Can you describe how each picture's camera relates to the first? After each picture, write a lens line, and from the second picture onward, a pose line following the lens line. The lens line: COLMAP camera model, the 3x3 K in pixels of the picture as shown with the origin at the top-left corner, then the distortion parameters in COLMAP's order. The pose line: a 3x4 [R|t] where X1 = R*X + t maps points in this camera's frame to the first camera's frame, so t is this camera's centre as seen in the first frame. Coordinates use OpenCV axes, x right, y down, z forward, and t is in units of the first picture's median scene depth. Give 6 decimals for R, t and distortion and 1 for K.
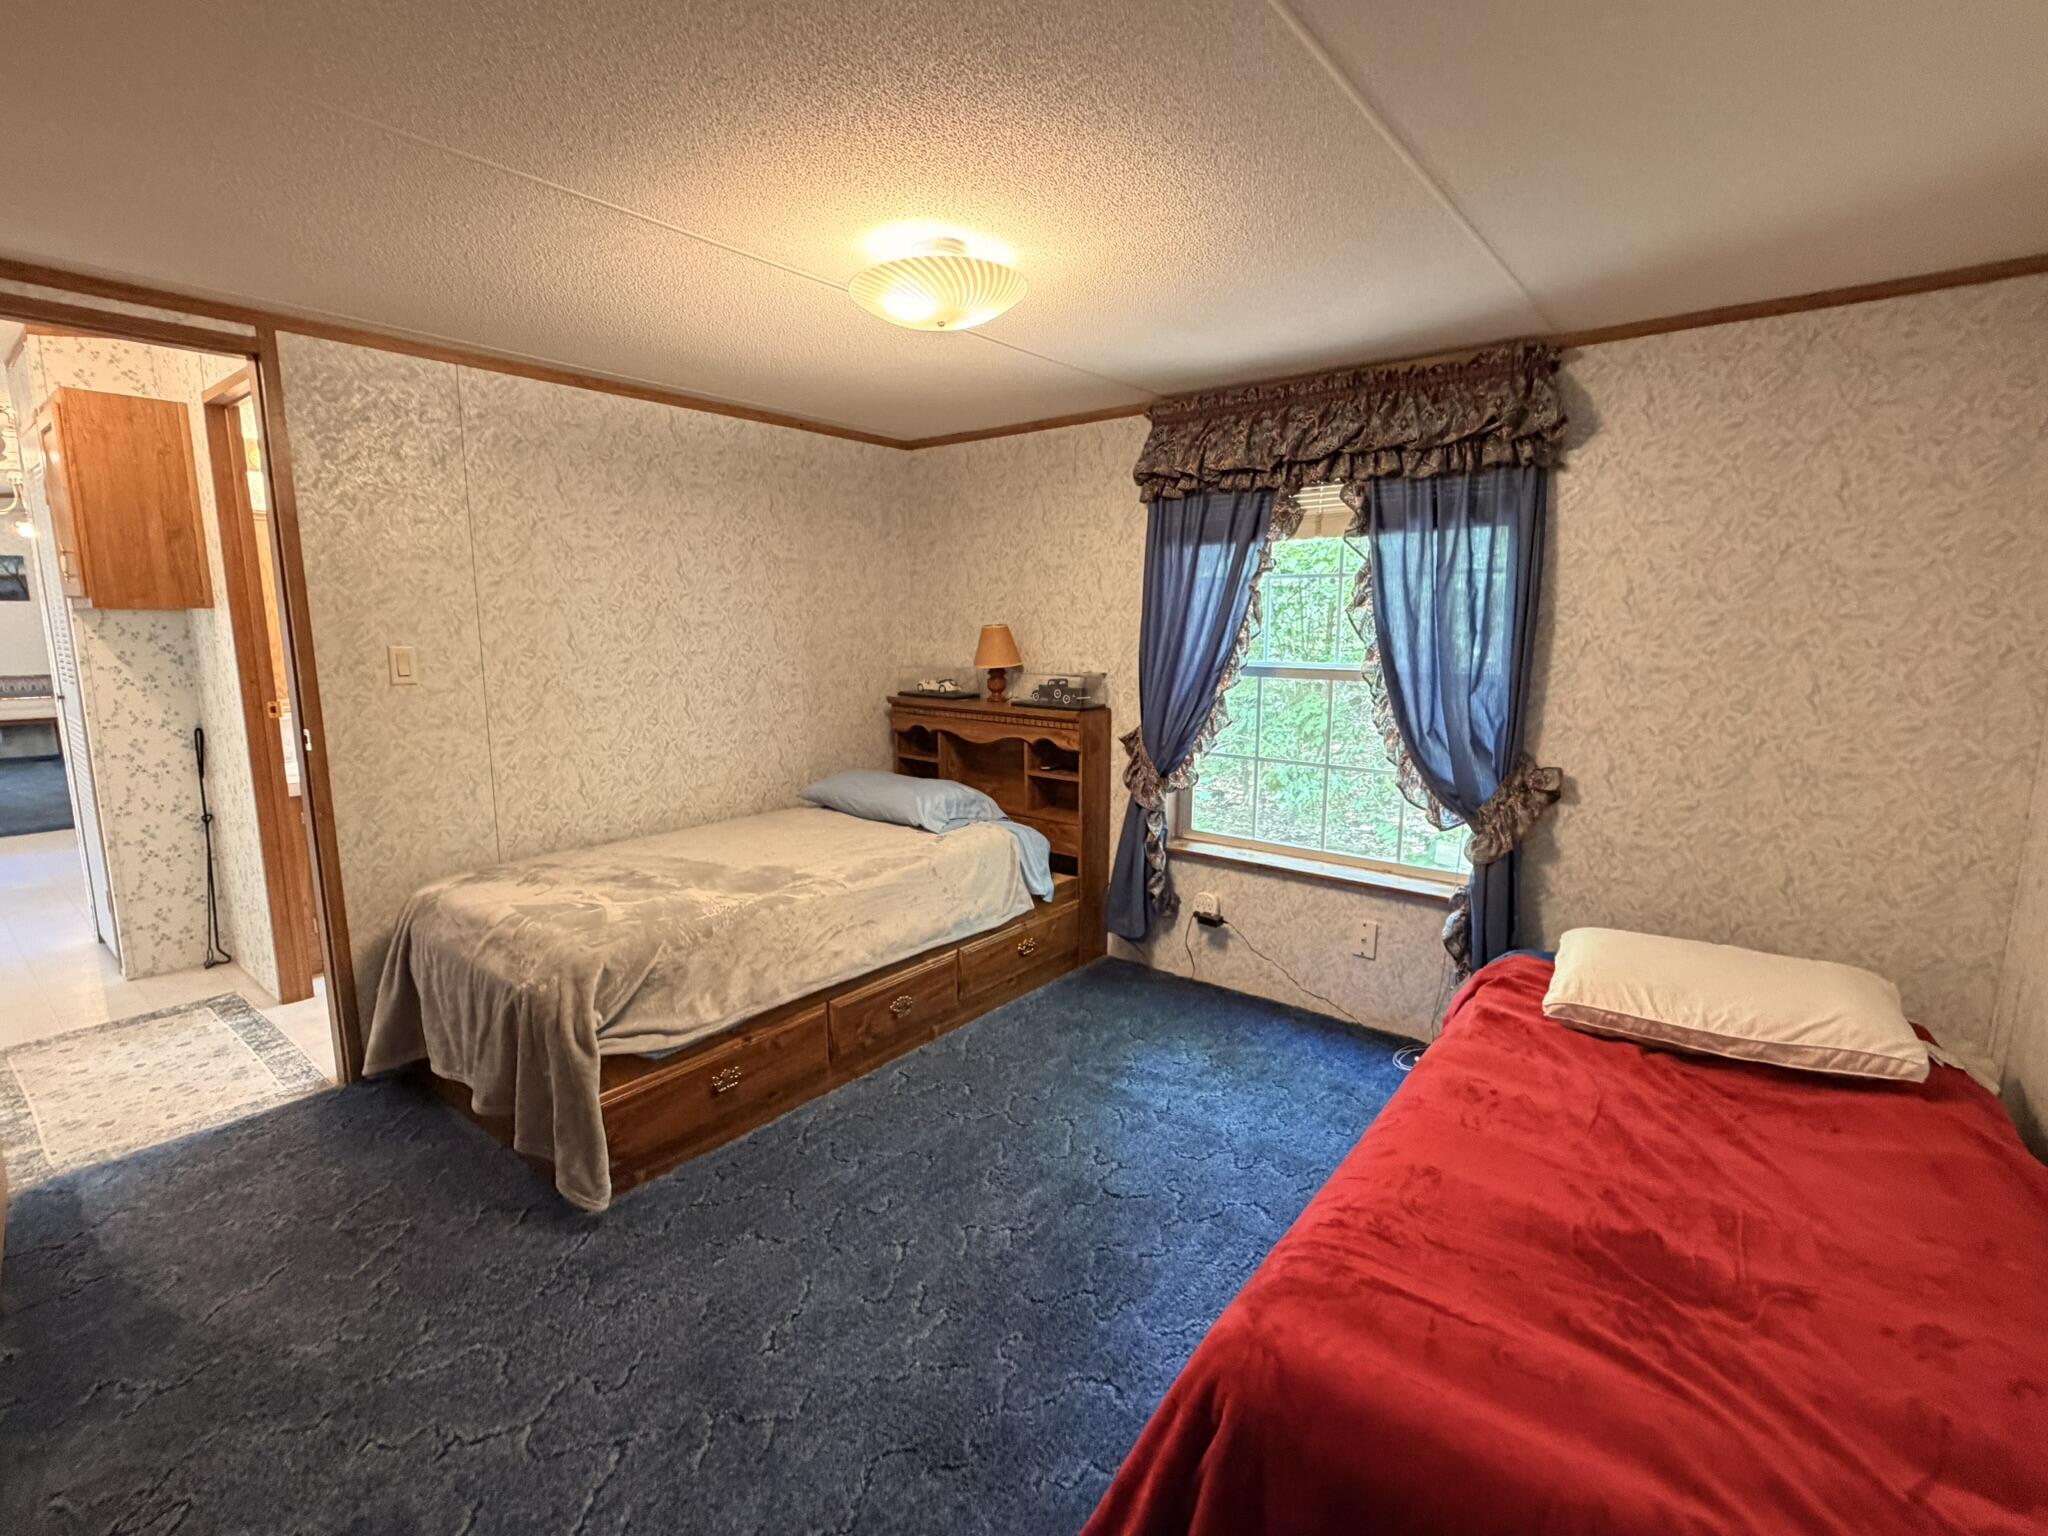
lens RADIAL K [[948.3, 0, 1027.4], [0, 948.3, 775.6], [0, 0, 1]] dist [0.001417, 0.000040]
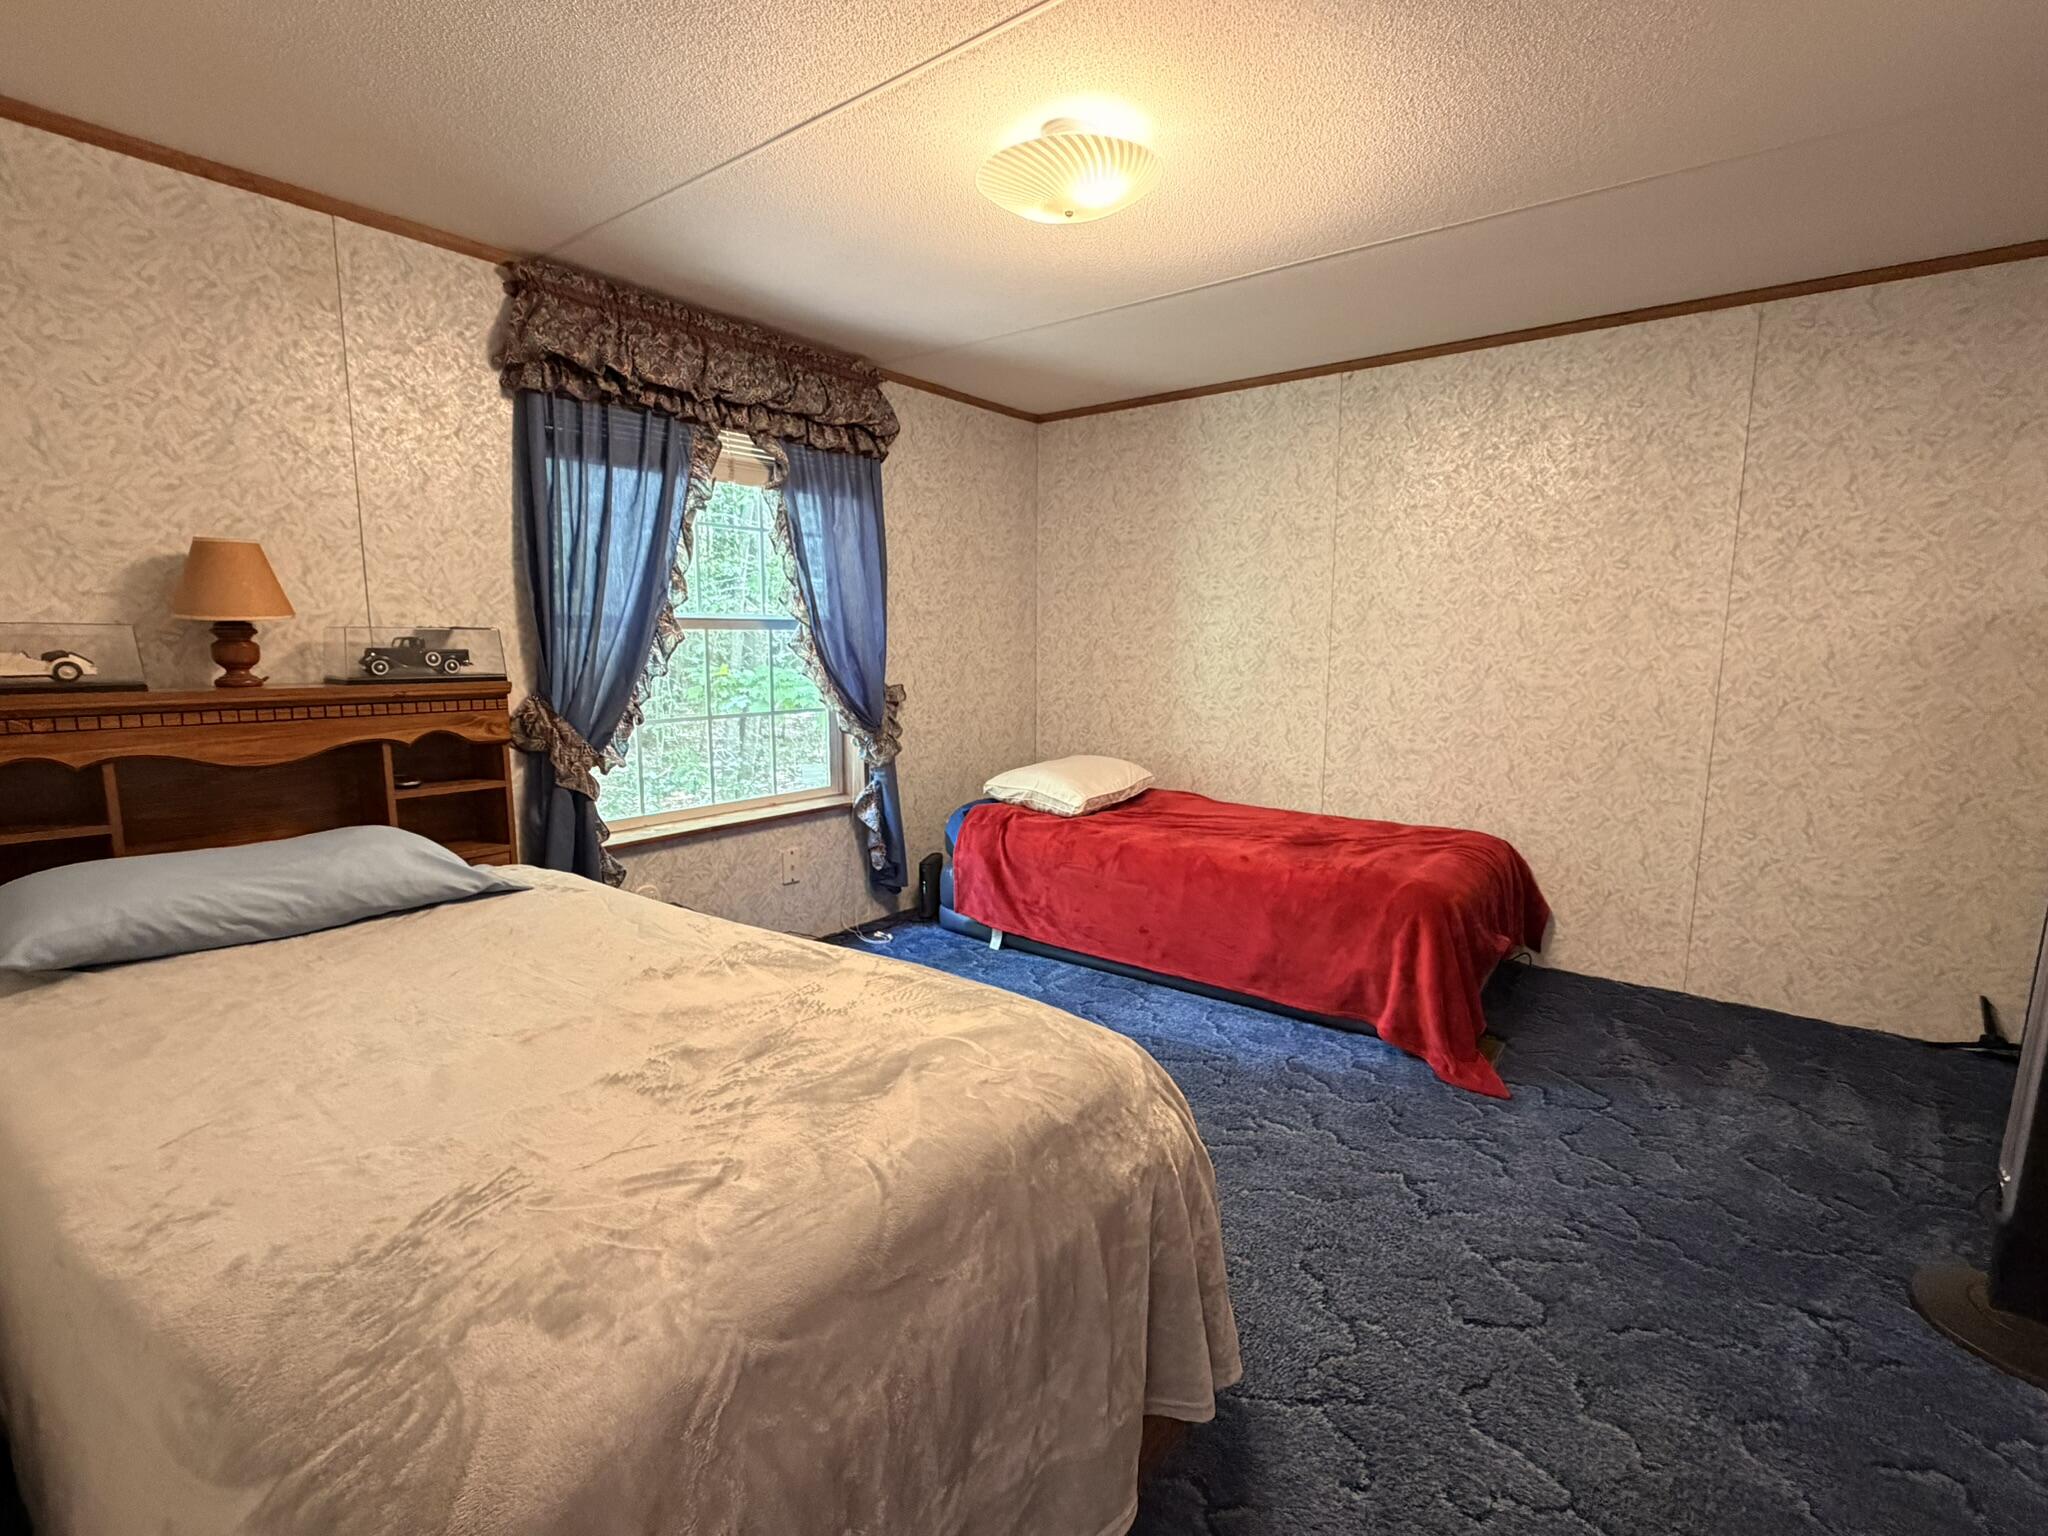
lens RADIAL K [[948.3, 0, 1023.3], [0, 948.3, 773.5], [0, 0, 1]] dist [0.001417, 0.000040]
pose [[-0.026387, -0.144718, 0.989121, -0.689307], [0.163168, 0.975572, 0.147089, -0.045879], [-0.986245, 0.165275, -0.002129, 0.704319]]
